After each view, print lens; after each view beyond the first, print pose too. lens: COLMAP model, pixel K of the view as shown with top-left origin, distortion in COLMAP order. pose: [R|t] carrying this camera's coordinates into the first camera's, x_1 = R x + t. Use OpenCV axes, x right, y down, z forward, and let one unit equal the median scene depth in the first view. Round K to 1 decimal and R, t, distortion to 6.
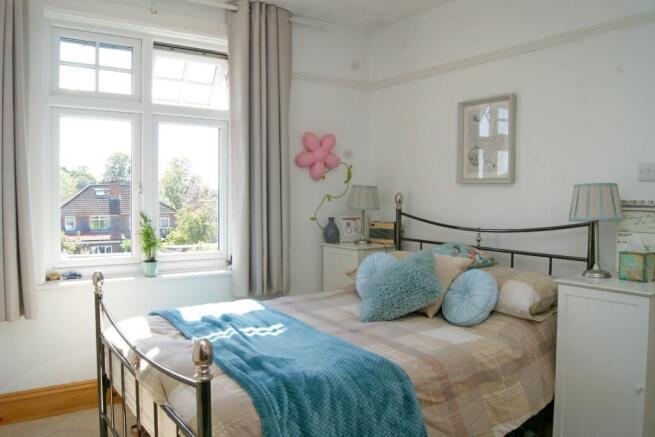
lens RADIAL K [[526.0, 0, 327.5], [0, 526.0, 218.5], [0, 0, 1]] dist [-0.075760, 0.004104]
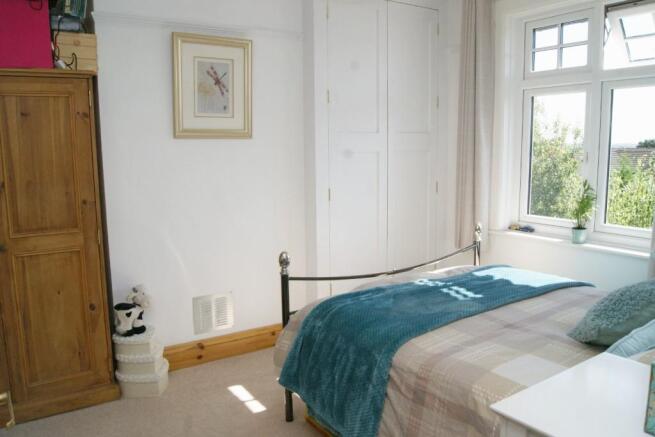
lens RADIAL K [[526.0, 0, 327.5], [0, 526.0, 218.5], [0, 0, 1]] dist [-0.075760, 0.004104]
pose [[-0.021589, 0.132091, -0.991002, 0.709025], [-0.035462, 0.990509, 0.132798, -0.058157], [0.999138, 0.038010, -0.016700, 0.540960]]
